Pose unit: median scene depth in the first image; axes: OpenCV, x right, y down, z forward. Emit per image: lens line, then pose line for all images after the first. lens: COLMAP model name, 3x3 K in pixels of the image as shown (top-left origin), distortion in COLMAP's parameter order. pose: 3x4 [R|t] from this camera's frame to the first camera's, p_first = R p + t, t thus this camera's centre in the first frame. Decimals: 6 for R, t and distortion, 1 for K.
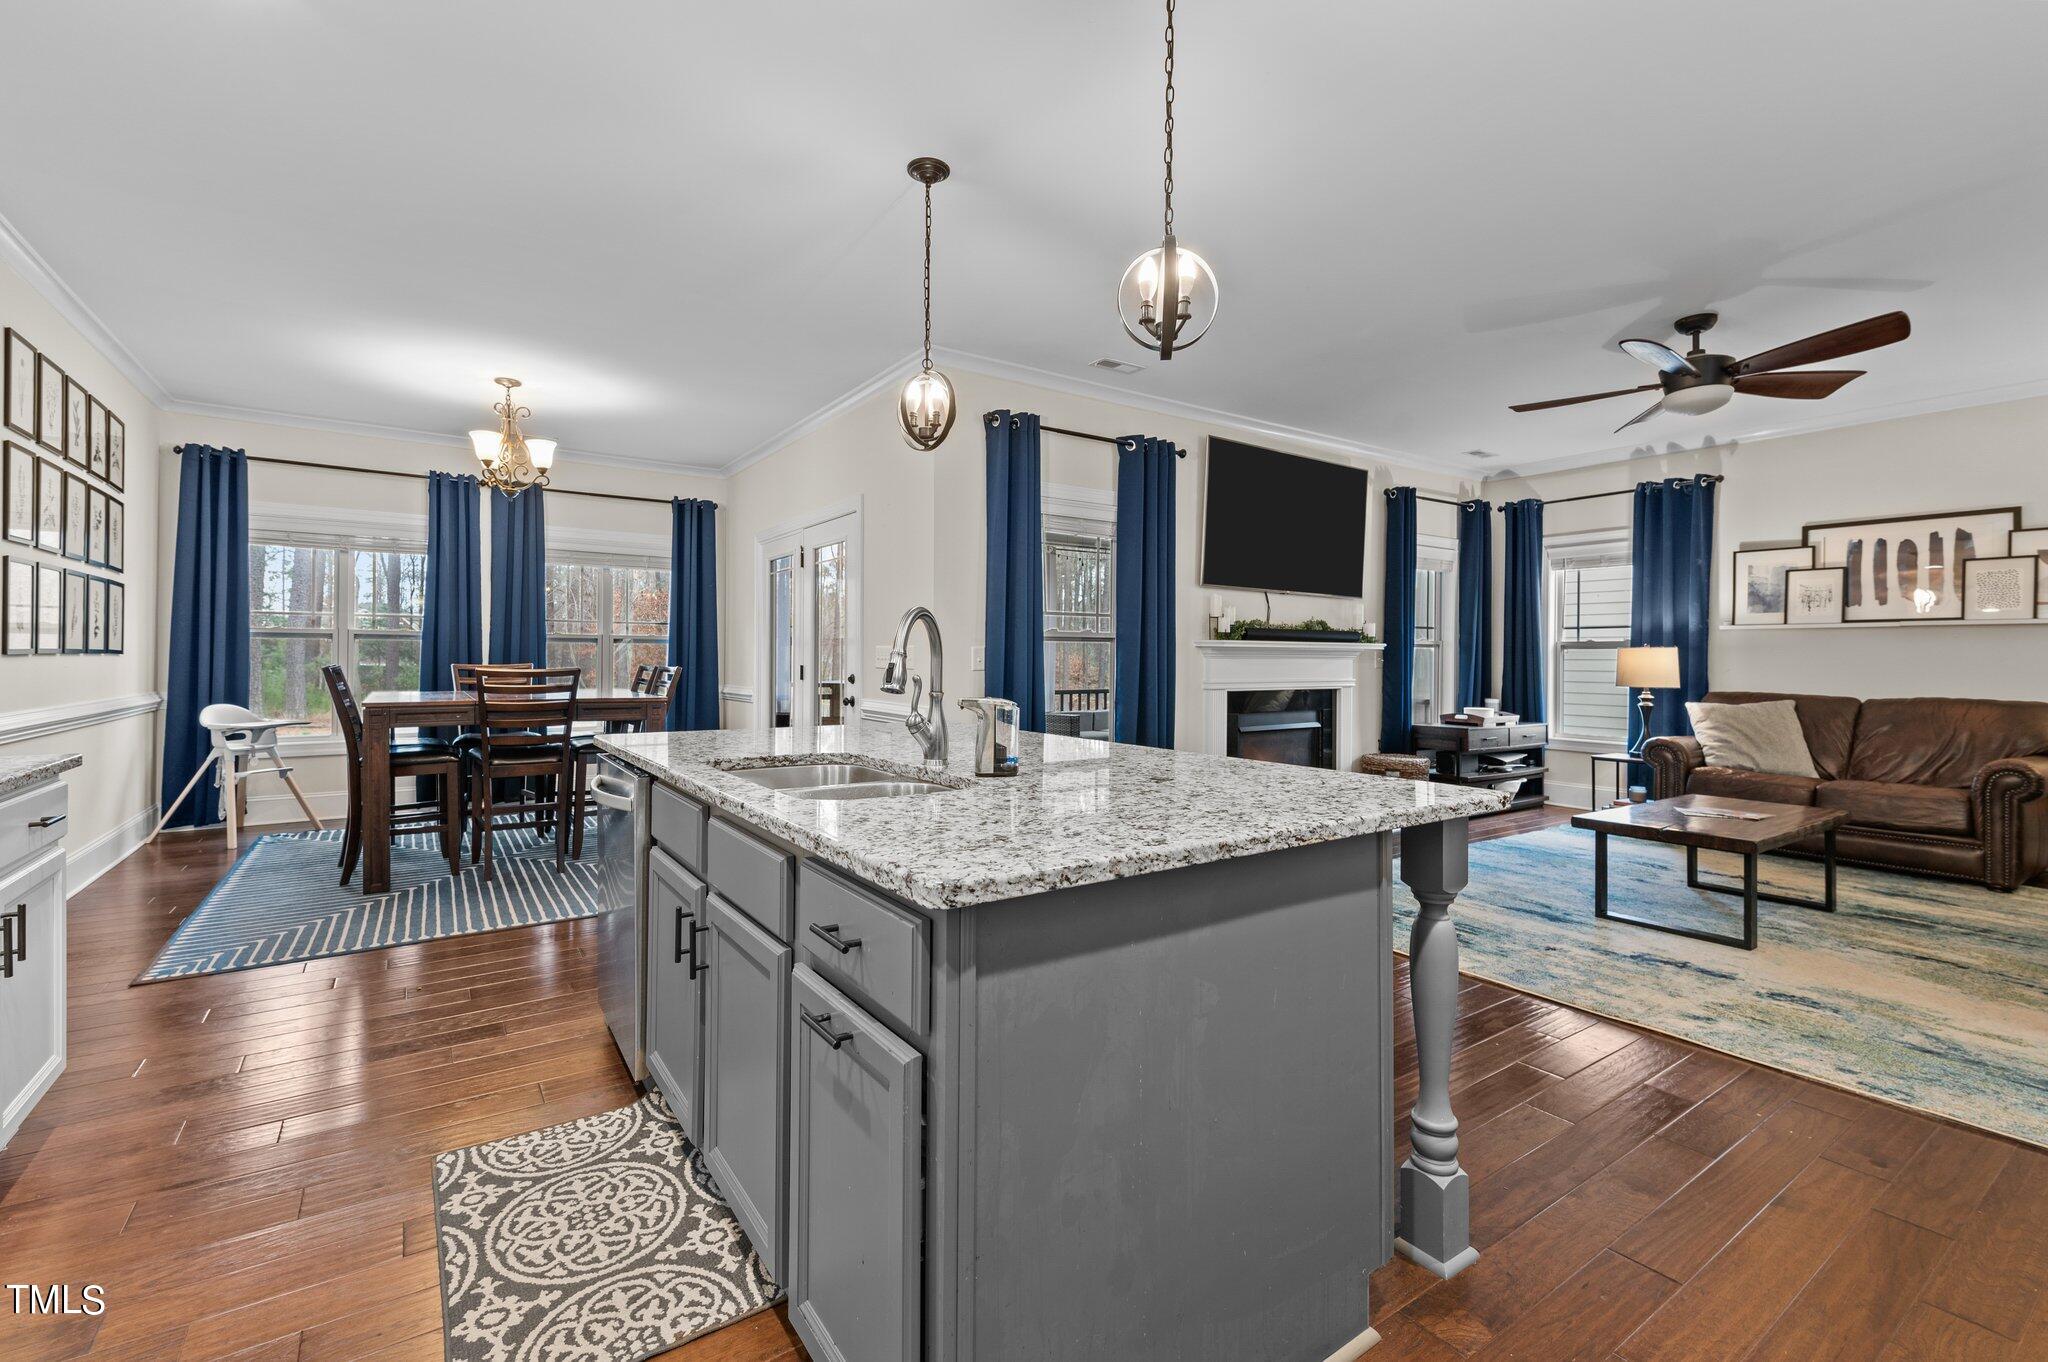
lens RADIAL K [[873.4, 0, 1012.8], [0, 873.4, 653.3], [0, 0, 1]] dist [0.026275, -0.011377]
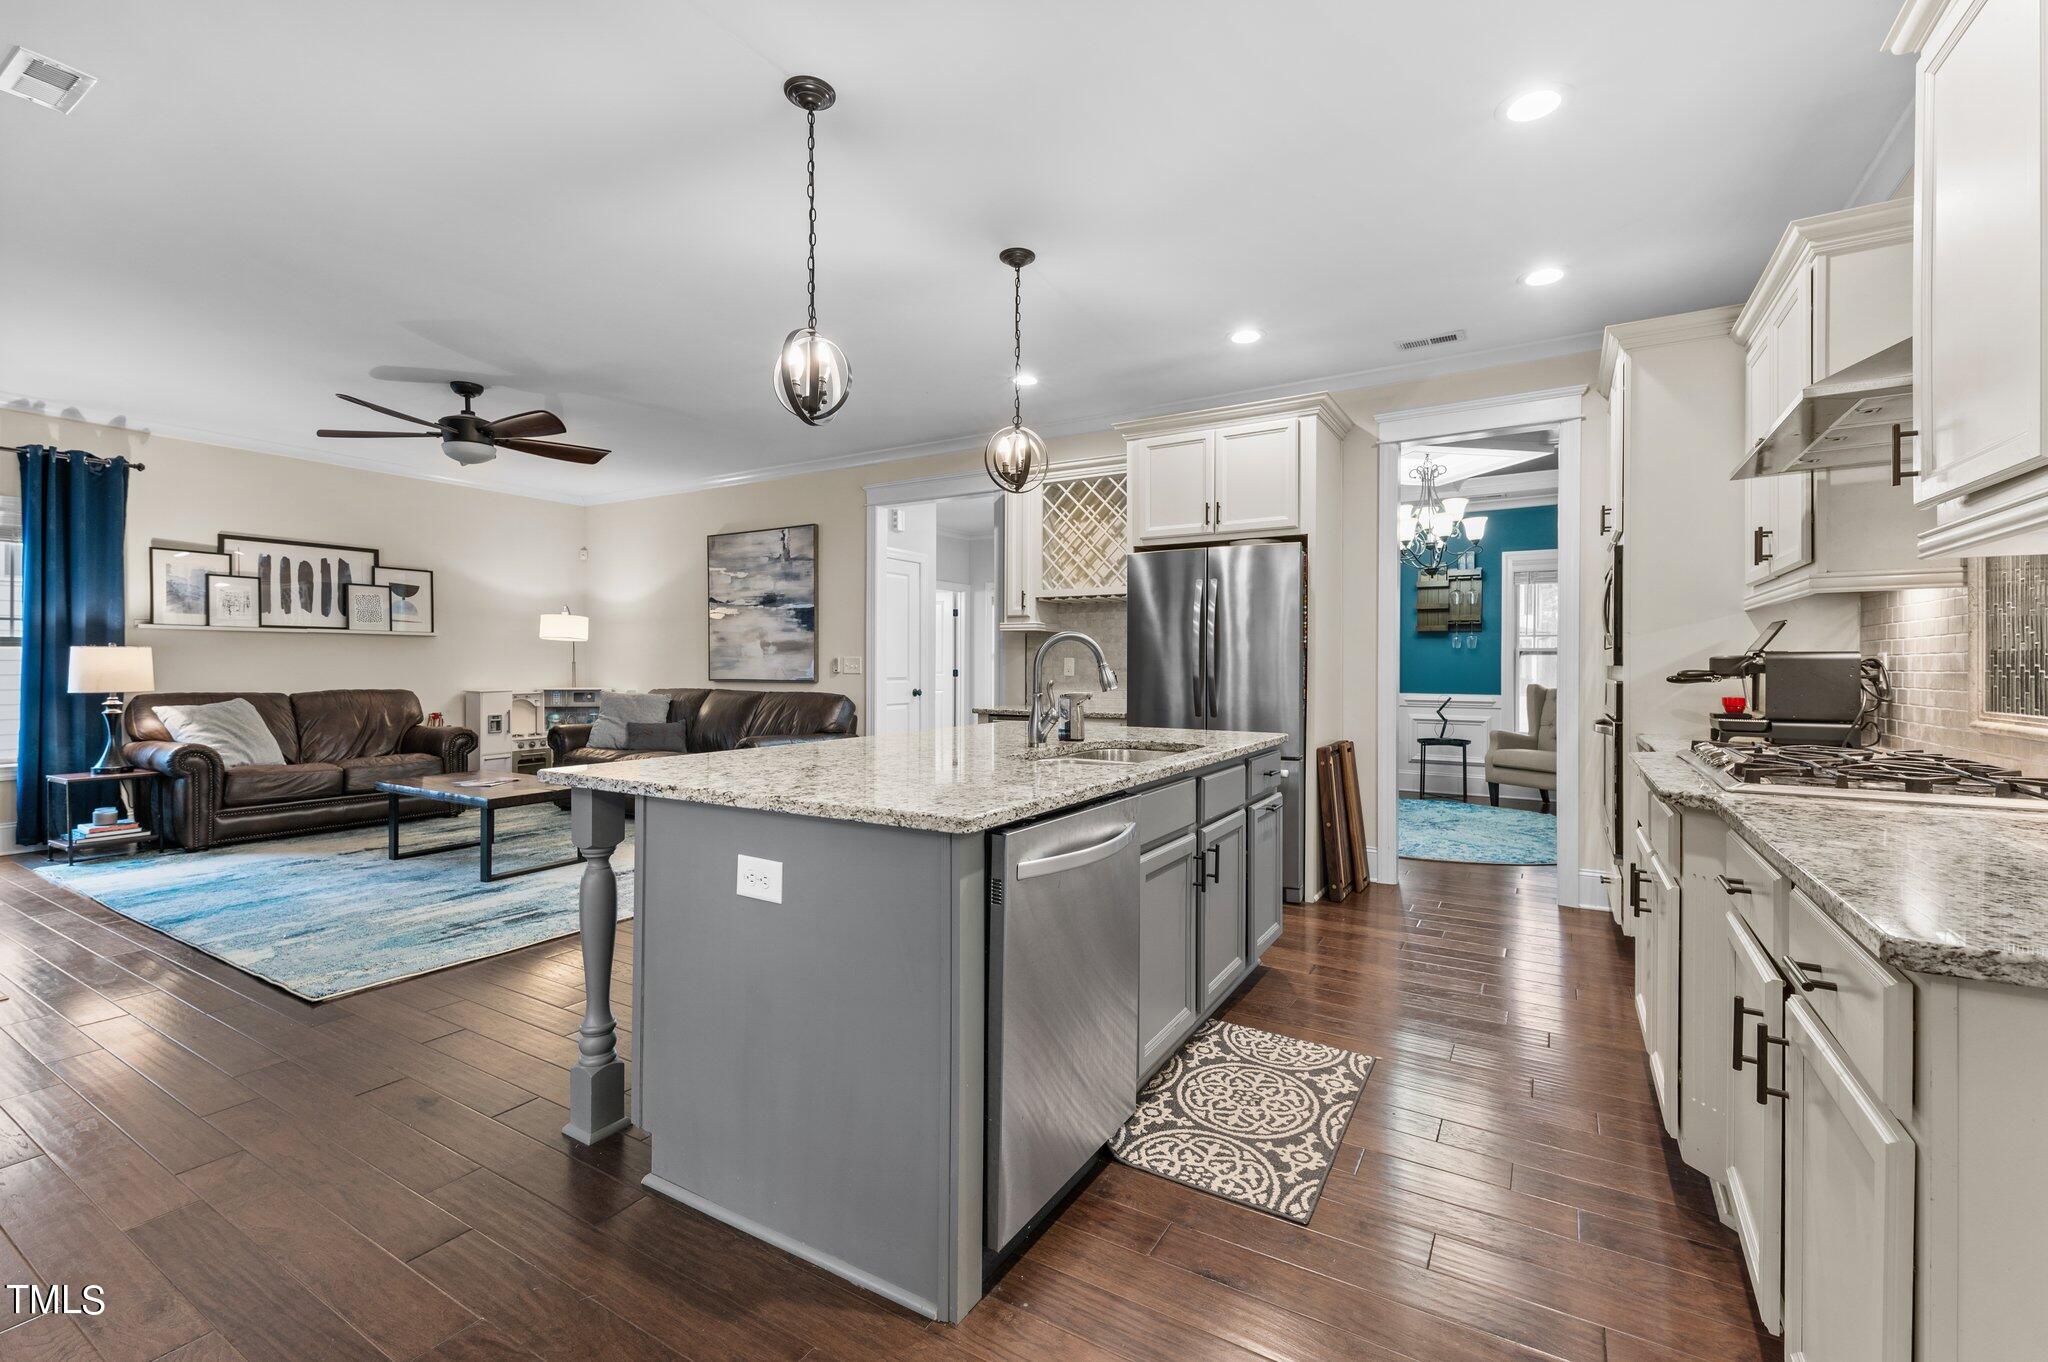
lens RADIAL K [[873.4, 0, 1016.6], [0, 873.4, 664.6], [0, 0, 1]] dist [0.026275, -0.011377]
pose [[-0.411339, -0.009050, 0.911437, -0.487316], [-0.010212, 0.999934, 0.005320, -0.002733], [-0.911425, -0.007119, -0.411404, 0.593256]]
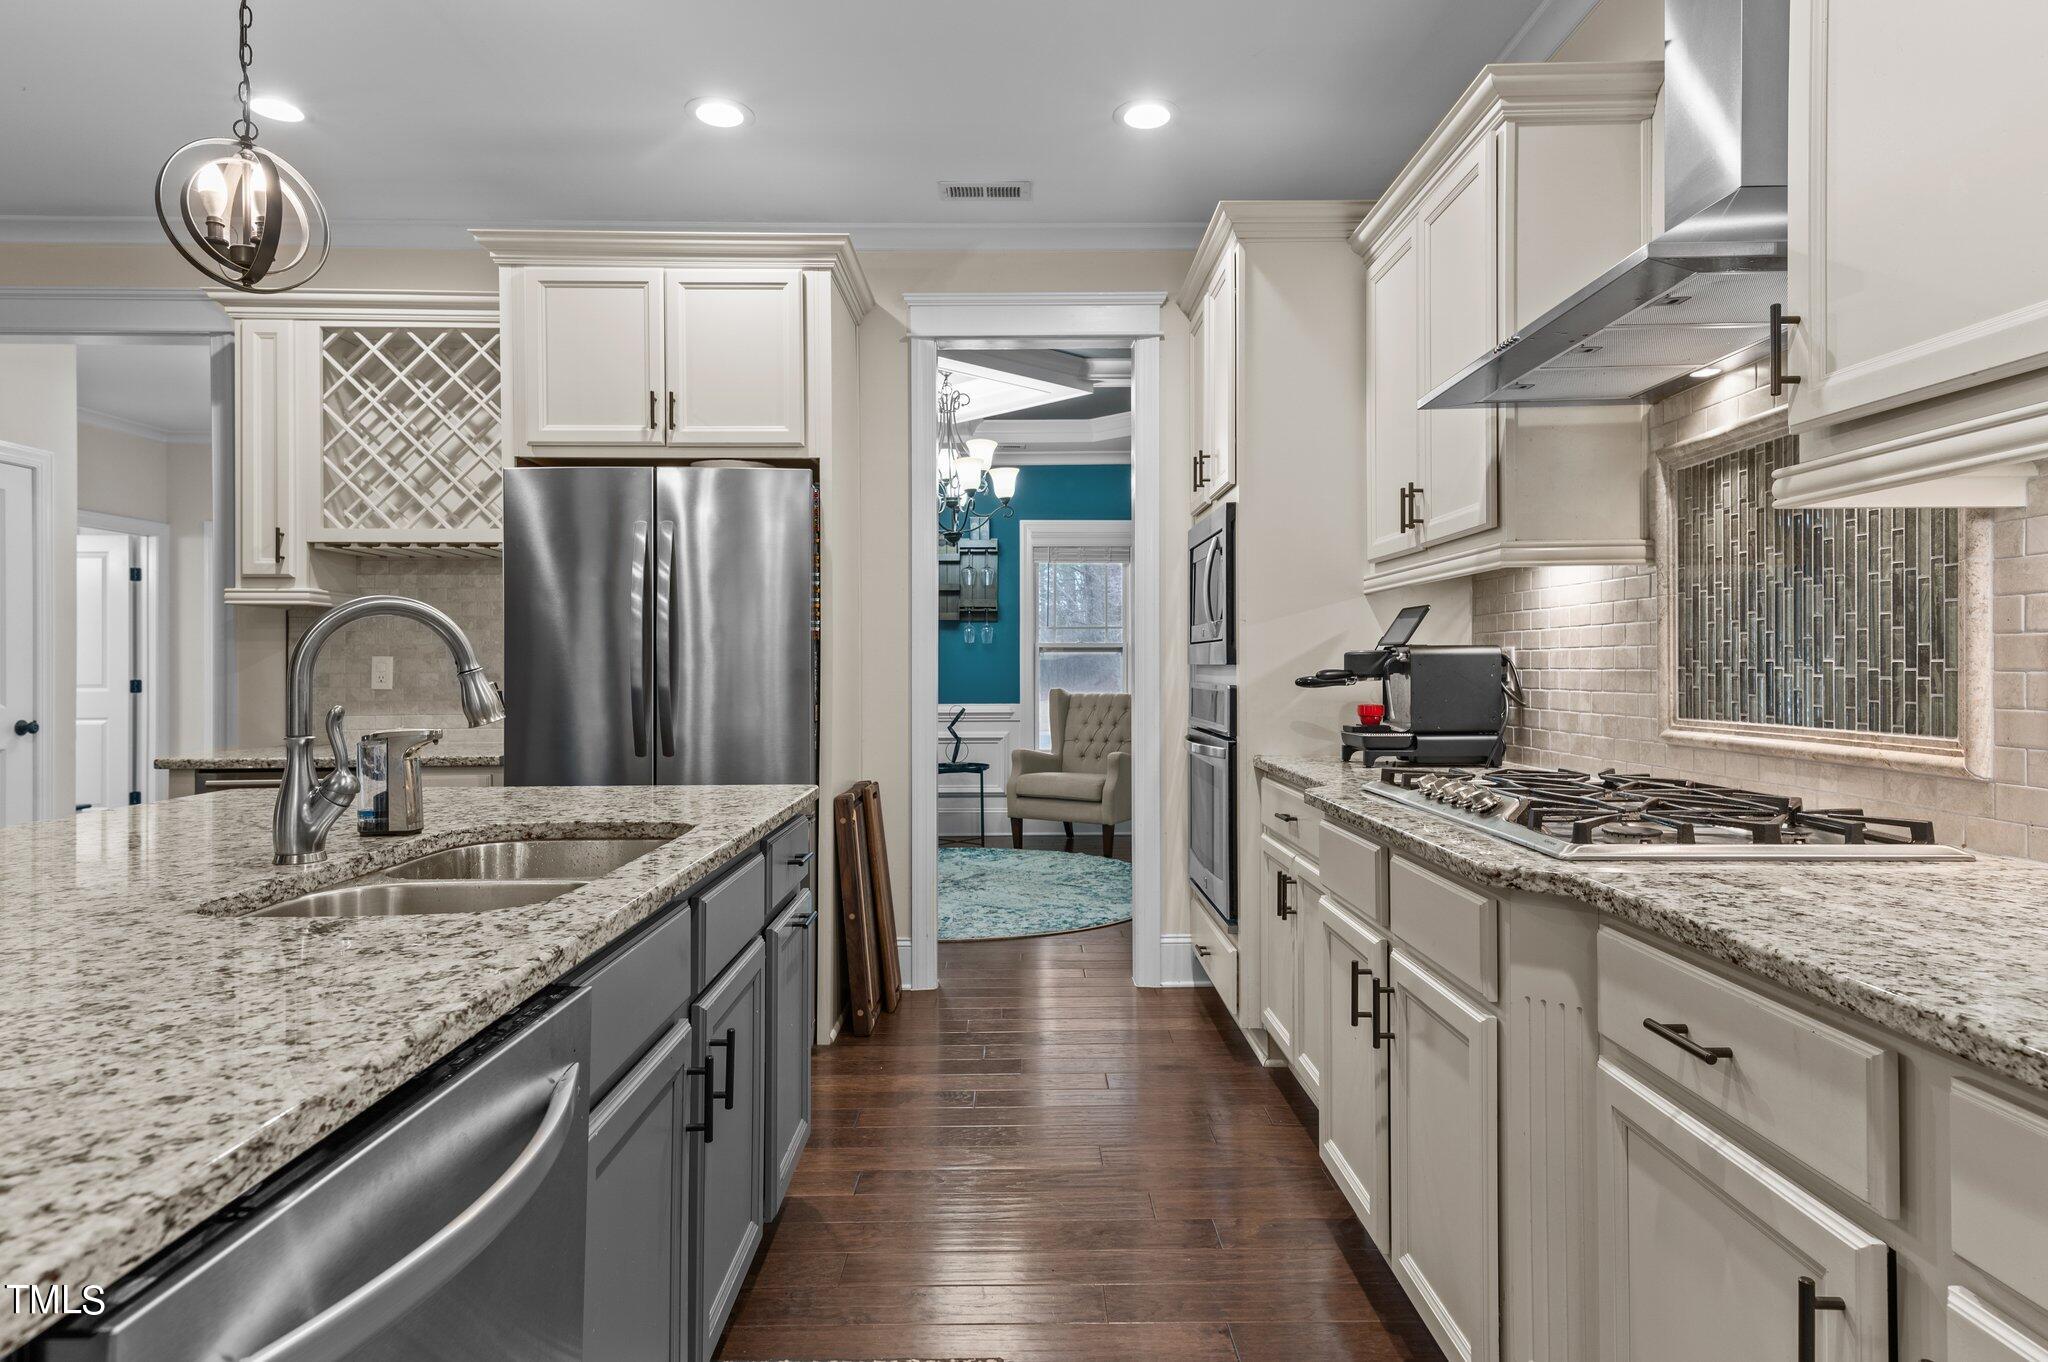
lens RADIAL K [[1170.1, 0, 1034.5], [0, 1170.1, 659.8], [0, 0, 1]] dist [0.033259, -0.005690]
pose [[-0.835877, -0.001325, 0.548916, -0.345468], [-0.004684, 0.999978, -0.004718, -0.002161], [-0.548897, -0.006515, -0.835864, 0.519927]]
